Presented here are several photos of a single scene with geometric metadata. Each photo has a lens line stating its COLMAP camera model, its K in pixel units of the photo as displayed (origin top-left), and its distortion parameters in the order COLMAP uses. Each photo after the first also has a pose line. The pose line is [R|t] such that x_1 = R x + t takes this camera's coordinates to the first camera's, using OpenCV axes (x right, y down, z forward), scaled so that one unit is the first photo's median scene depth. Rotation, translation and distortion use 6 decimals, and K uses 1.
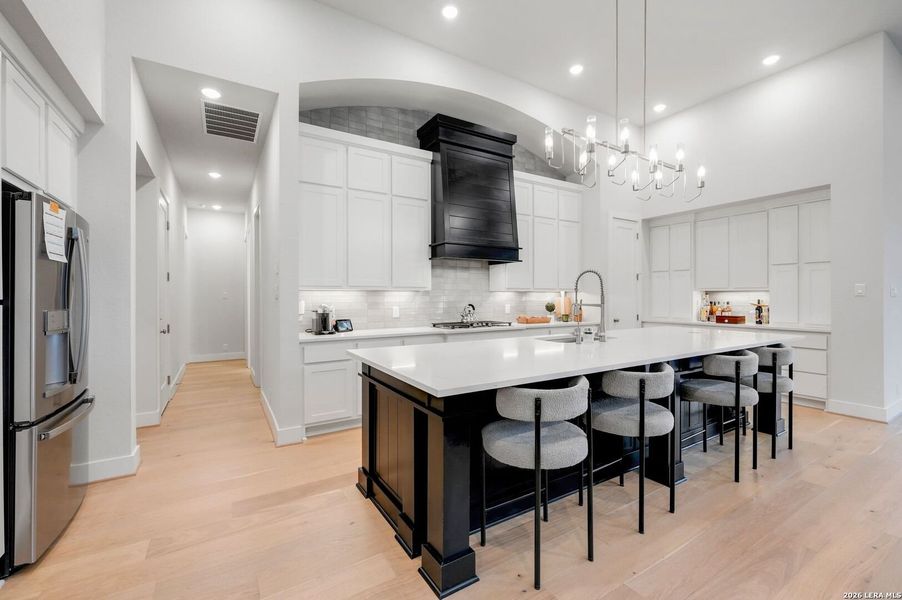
lens RADIAL K [[378.1, 0, 450.9], [0, 378.1, 296.2], [0, 0, 1]] dist [-0.001672, -0.000144]
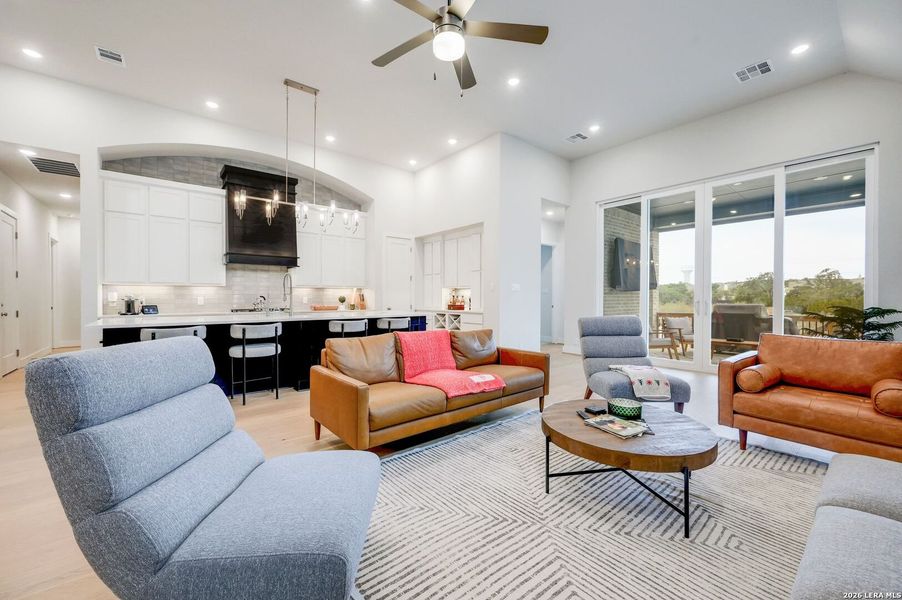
lens RADIAL K [[359.3, 0, 451.0], [0, 359.3, 300.0], [0, 0, 1]] dist [-0.001087, 0.000107]
pose [[0.990093, 0.001707, 0.140401, 0.571031], [-0.003045, 0.999952, 0.009313, 0.020997], [-0.140378, -0.009648, 0.990051, -0.448641]]
